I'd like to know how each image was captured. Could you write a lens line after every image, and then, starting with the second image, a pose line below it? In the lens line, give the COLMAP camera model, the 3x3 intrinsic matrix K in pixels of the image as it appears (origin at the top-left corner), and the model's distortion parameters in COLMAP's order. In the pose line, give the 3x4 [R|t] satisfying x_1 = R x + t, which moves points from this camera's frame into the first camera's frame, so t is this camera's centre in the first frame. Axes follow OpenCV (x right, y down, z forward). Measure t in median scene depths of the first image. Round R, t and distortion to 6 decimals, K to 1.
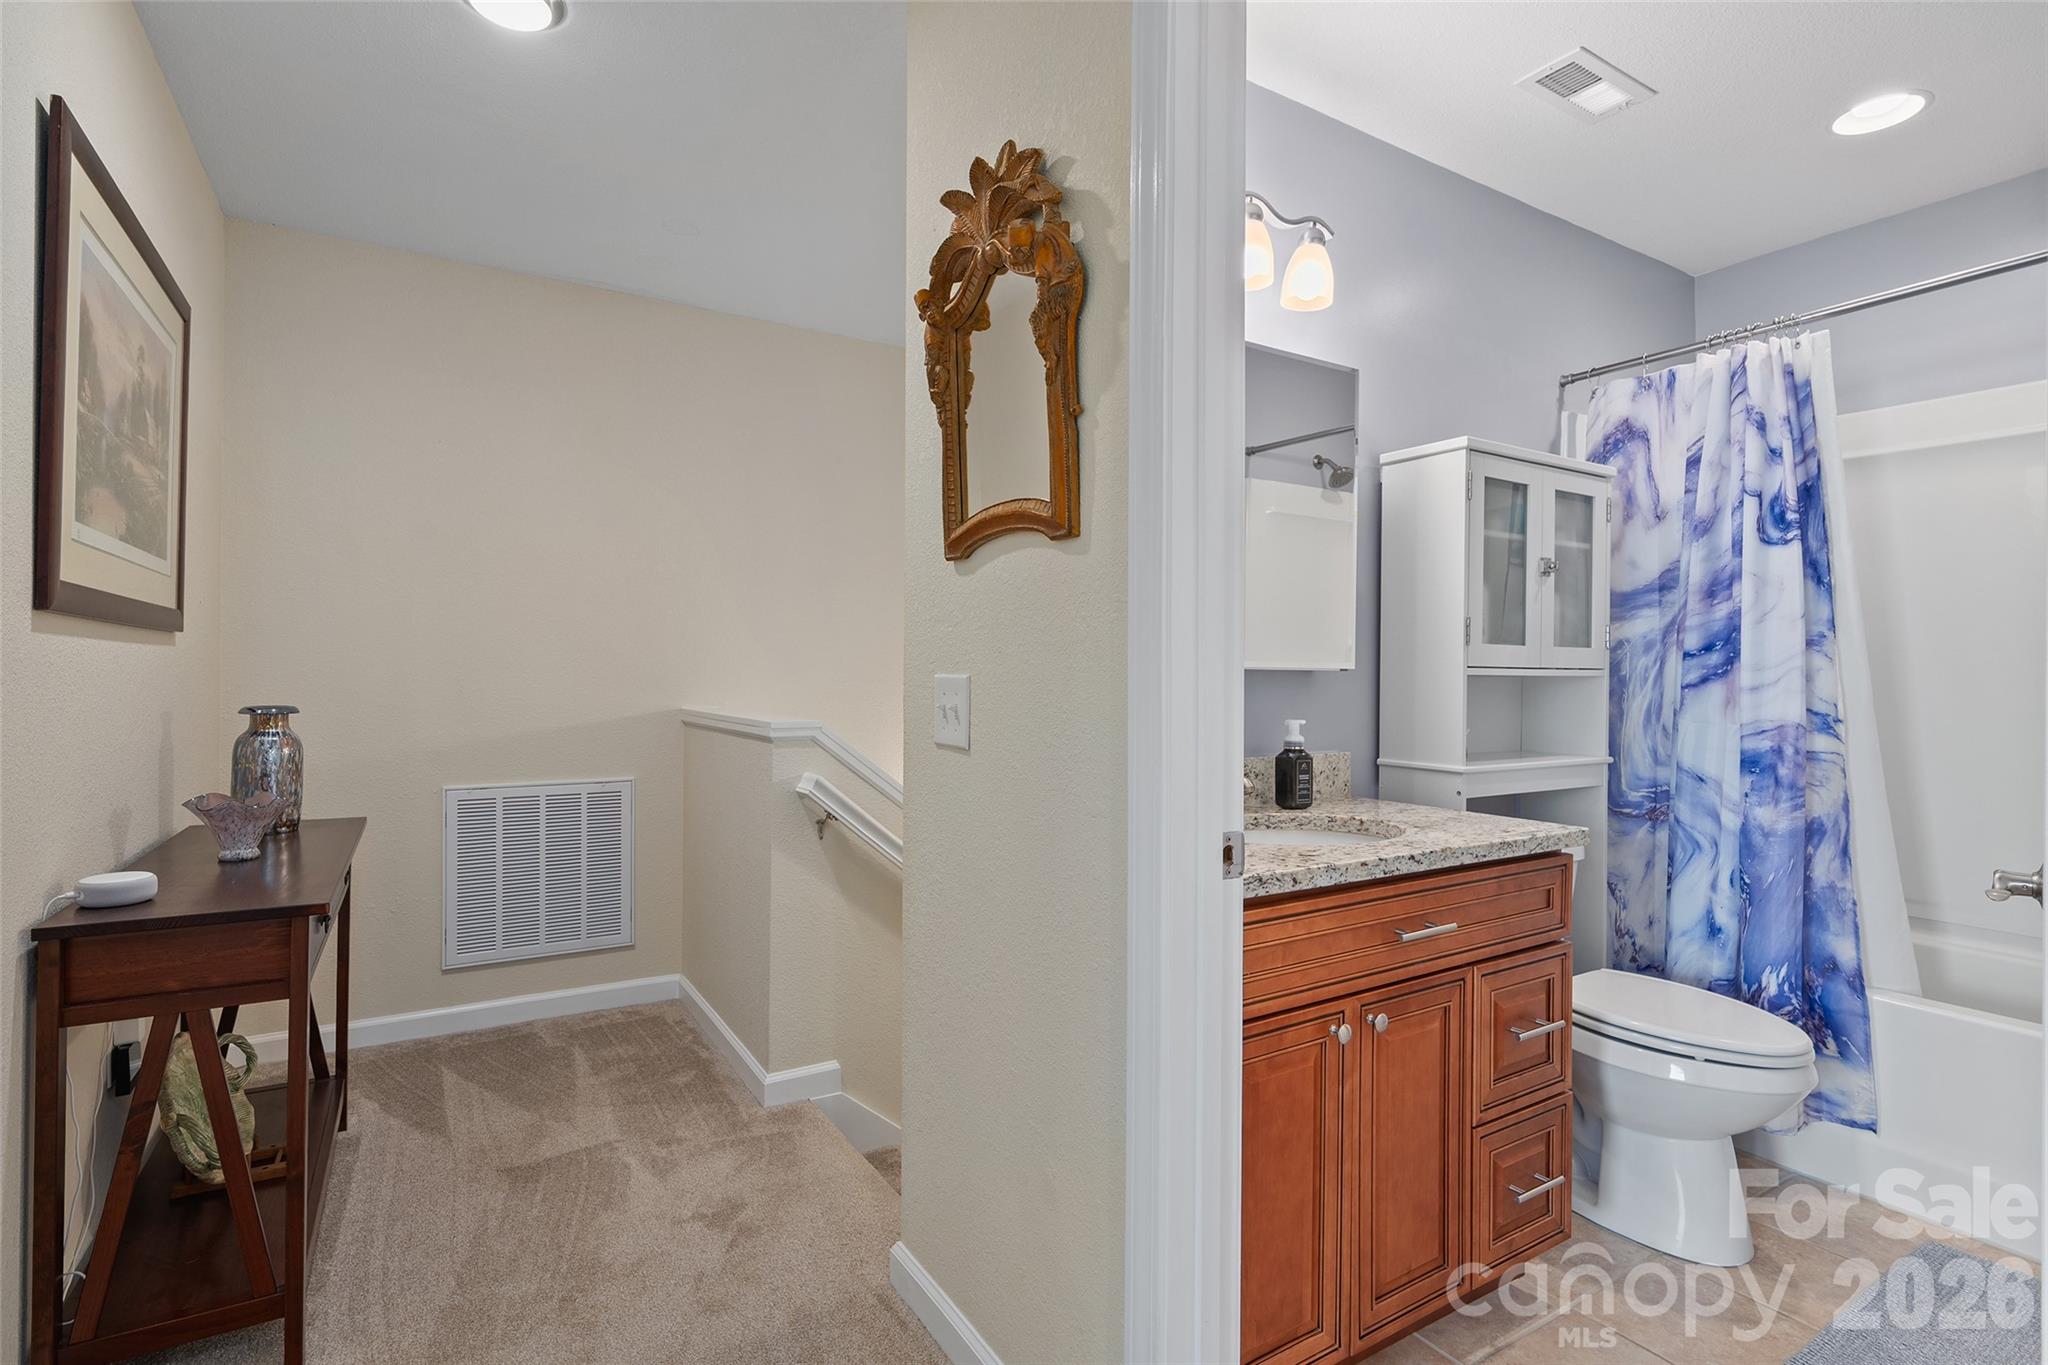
lens RADIAL K [[972.4, 0, 1024.9], [0, 972.4, 671.5], [0, 0, 1]] dist [-0.007267, 0.003967]
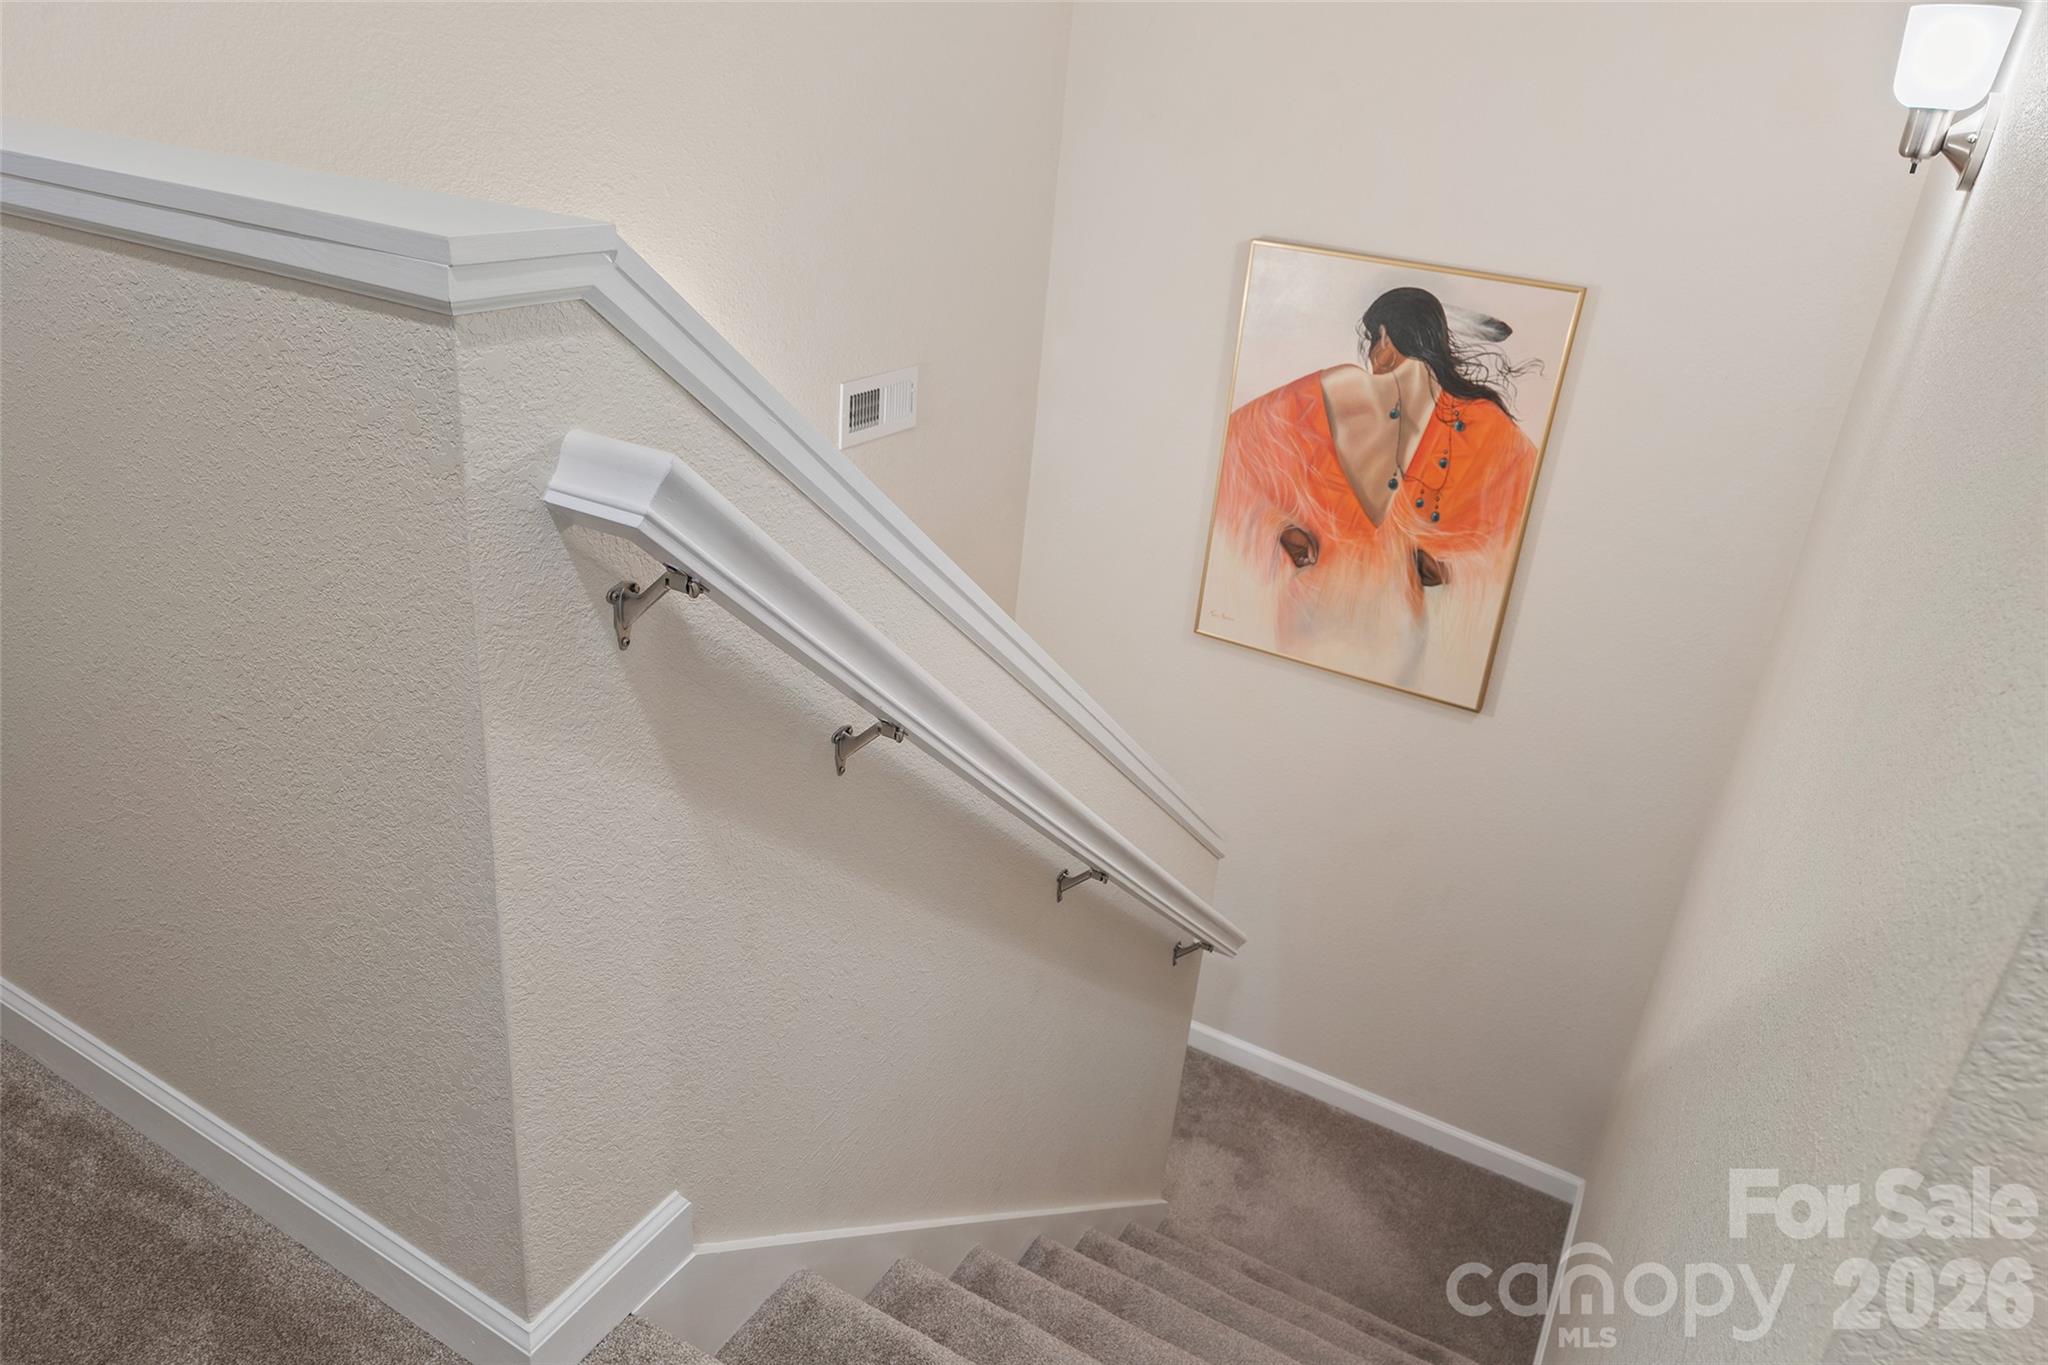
lens RADIAL K [[1352.1, 0, 1025.0], [0, 1352.1, 682.5], [0, 0, 1]] dist [0.001243, 0.000577]
pose [[0.870417, -0.134197, 0.473672, -0.141341], [-0.086757, 0.905264, 0.415897, 0.001224], [-0.484610, -0.403098, 0.776315, 0.293639]]
